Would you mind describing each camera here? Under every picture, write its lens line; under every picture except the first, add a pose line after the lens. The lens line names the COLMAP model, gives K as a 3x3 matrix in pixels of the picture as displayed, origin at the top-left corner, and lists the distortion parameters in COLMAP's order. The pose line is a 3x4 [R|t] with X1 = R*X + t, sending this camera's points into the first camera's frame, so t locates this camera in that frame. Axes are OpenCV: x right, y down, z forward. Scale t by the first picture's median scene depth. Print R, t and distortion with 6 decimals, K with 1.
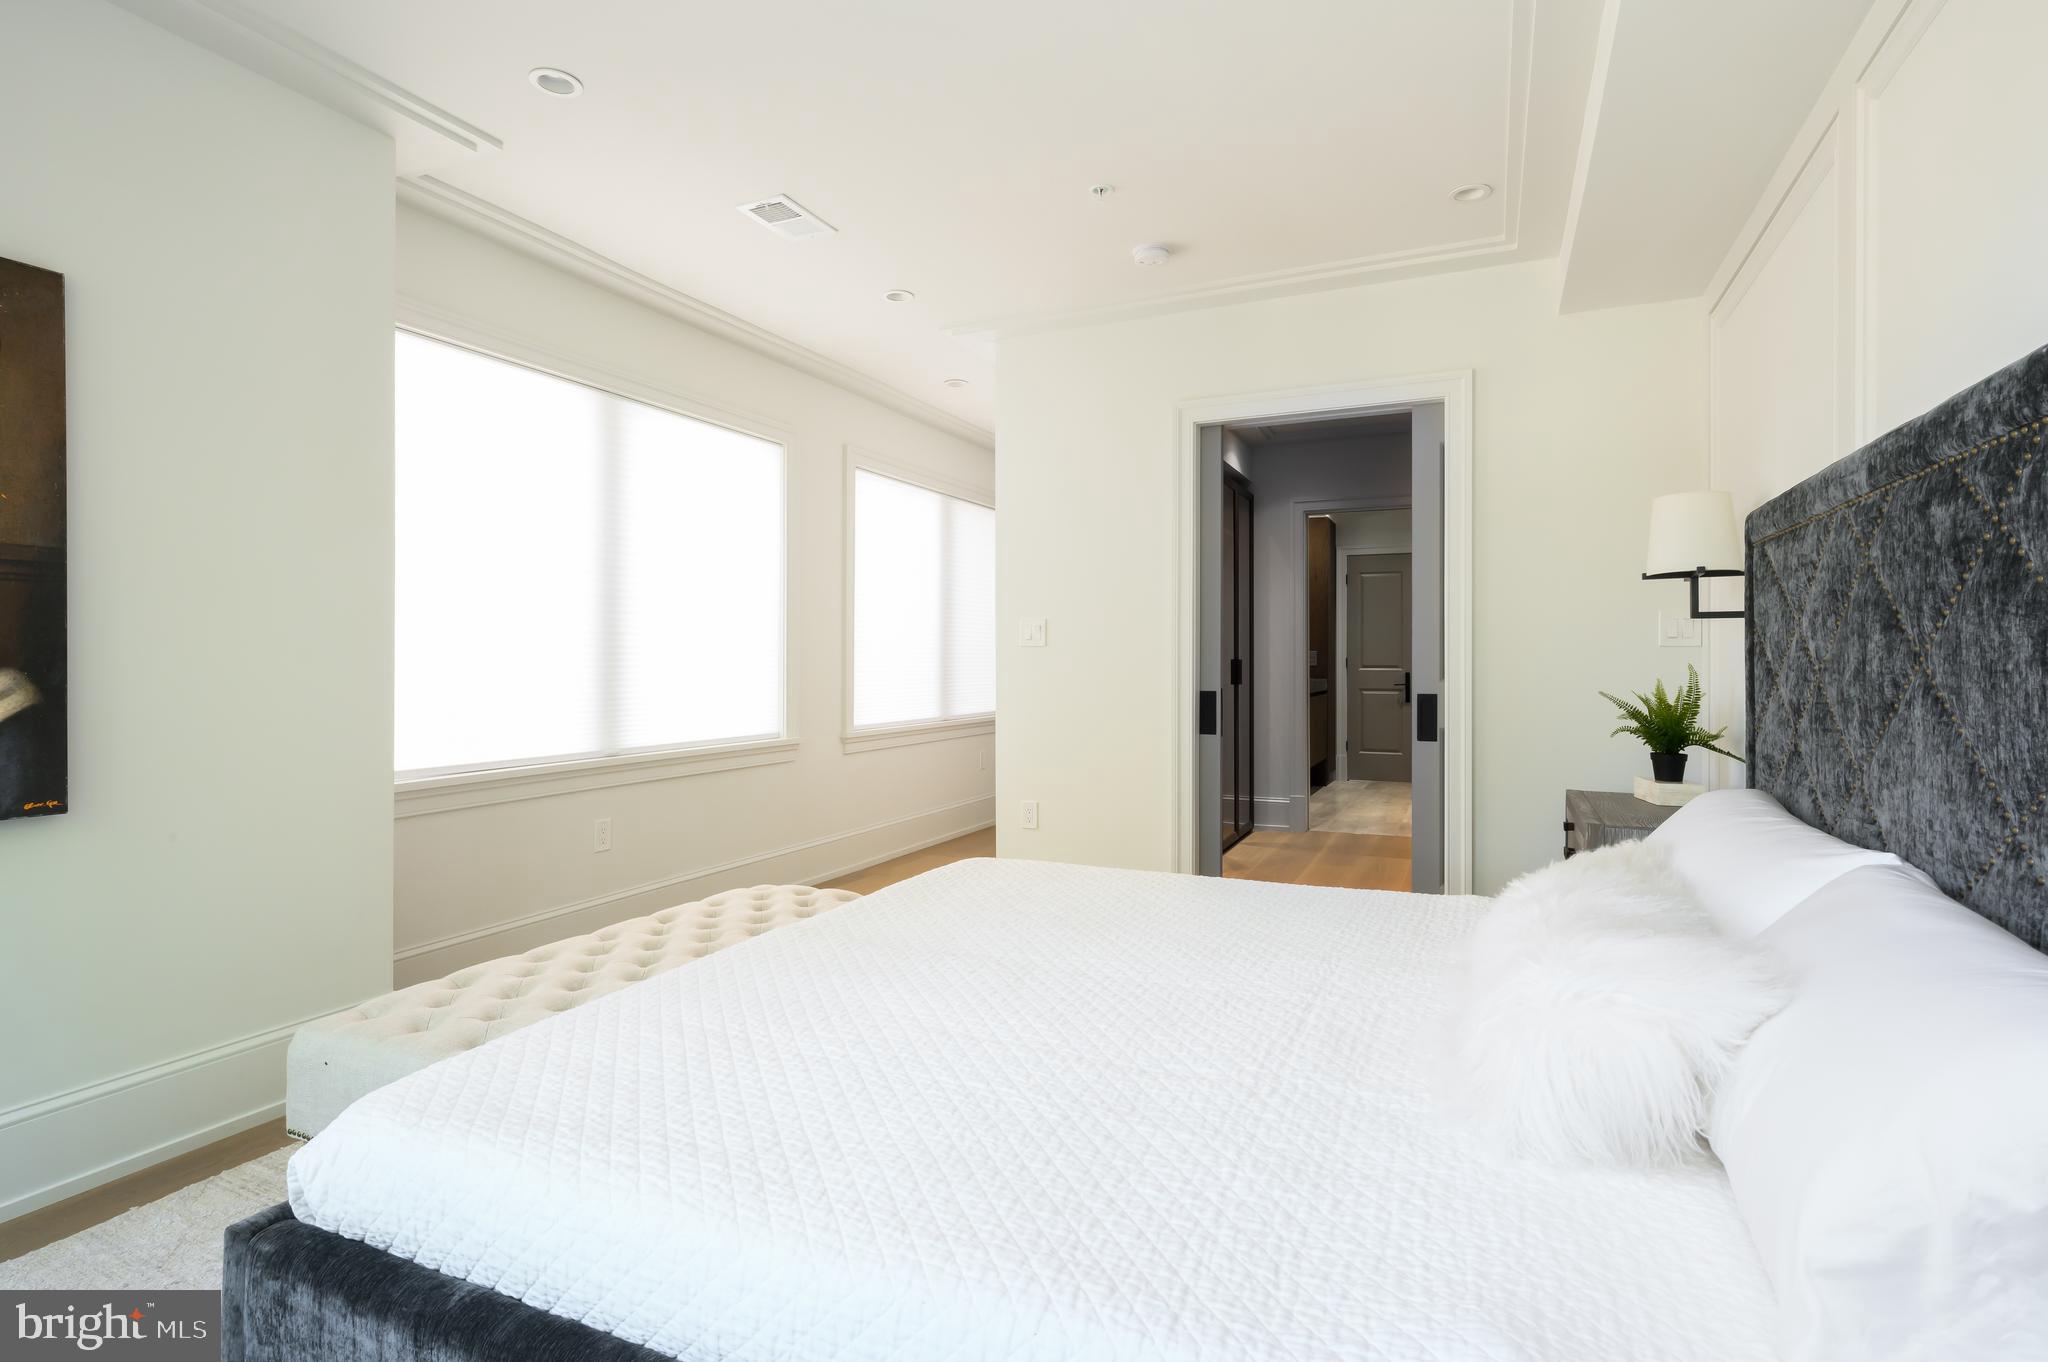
lens RADIAL K [[1011.5, 0, 1028.5], [0, 1011.5, 676.5], [0, 0, 1]] dist [0.013071, -0.000224]
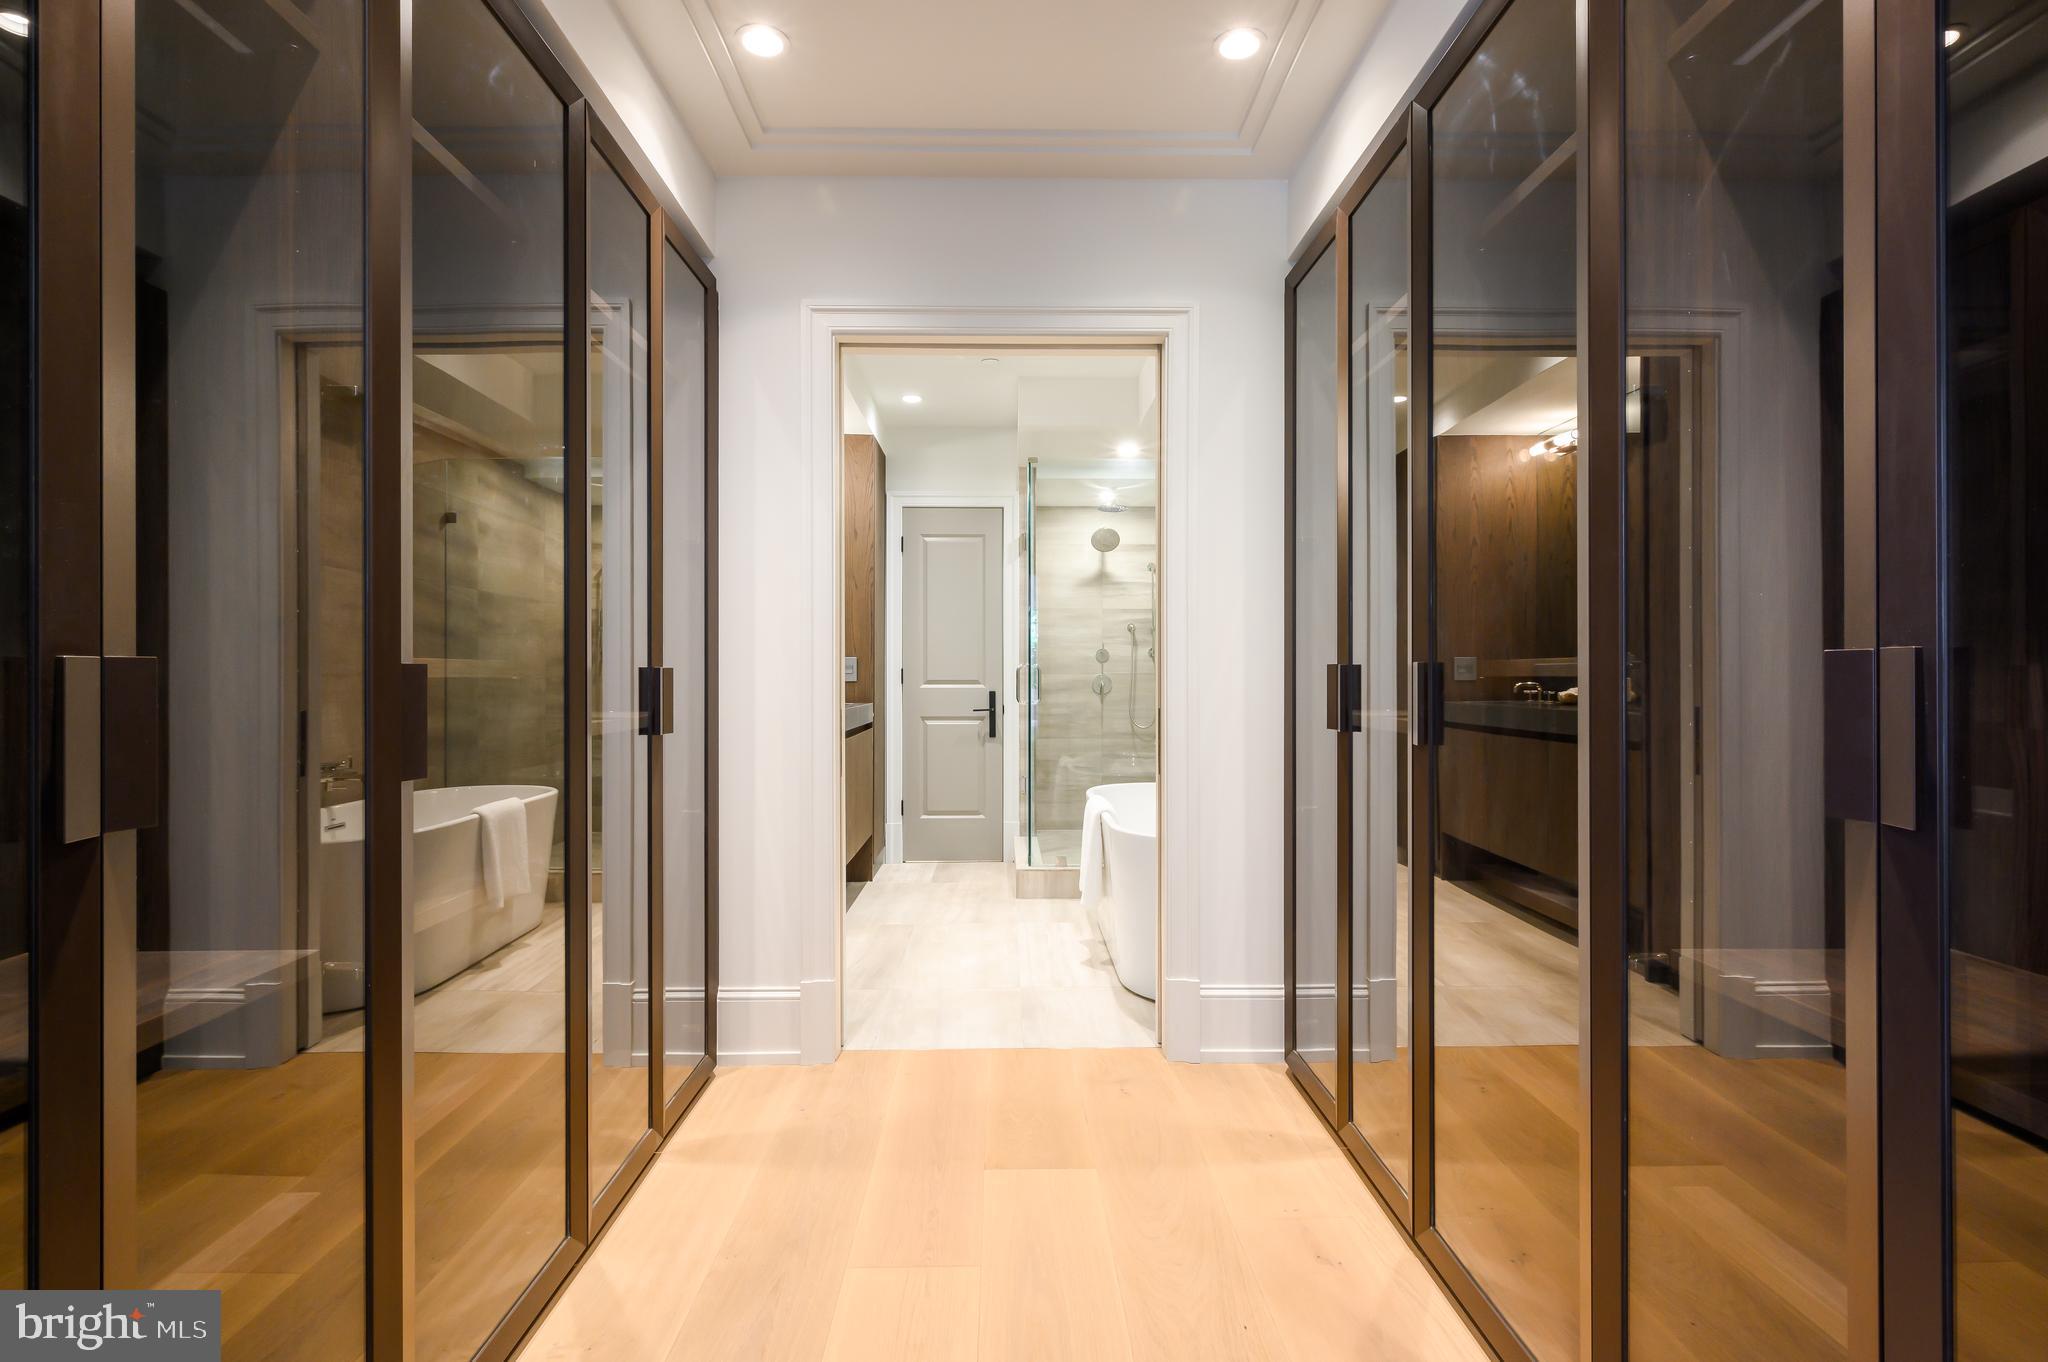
lens RADIAL K [[1011.5, 0, 1025.6], [0, 1011.5, 677.9], [0, 0, 1]] dist [0.013071, -0.000224]
pose [[0.901315, 0.003815, 0.433147, 0.112069], [0.000066, 0.999960, -0.008946, -0.006708], [-0.433164, 0.008092, 0.901279, 0.404160]]
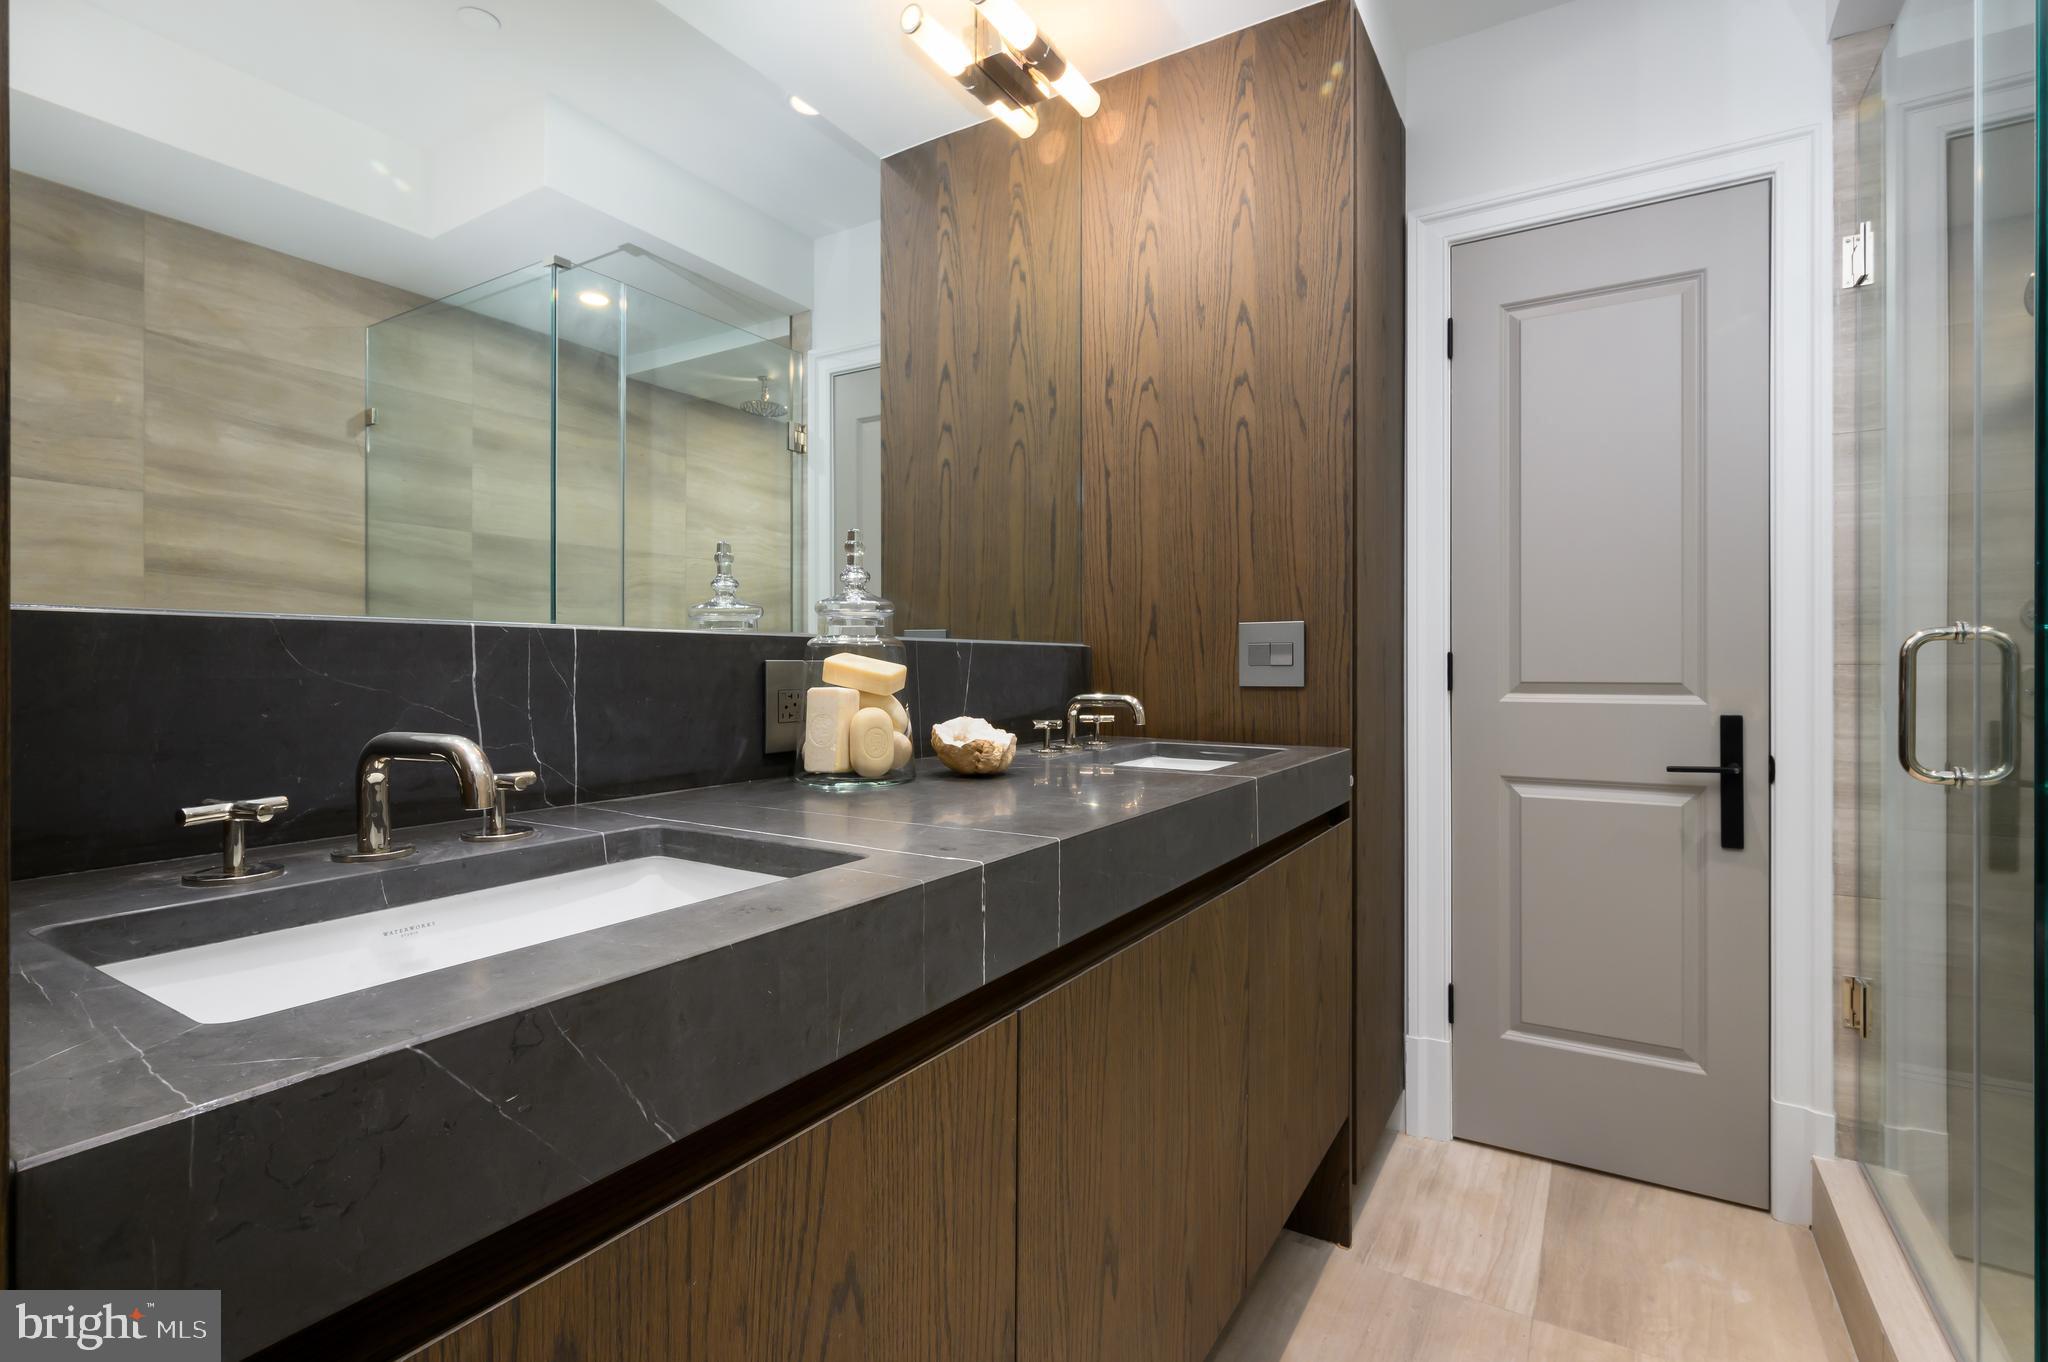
lens RADIAL K [[916.2, 0, 1037.1], [0, 916.2, 666.1], [0, 0, 1]] dist [0.000881, 0.000142]
pose [[0.992434, 0.003125, -0.122738, 0.244516], [-0.003764, 0.999981, -0.004974, -0.013293], [0.122720, 0.005398, 0.992427, 0.774186]]
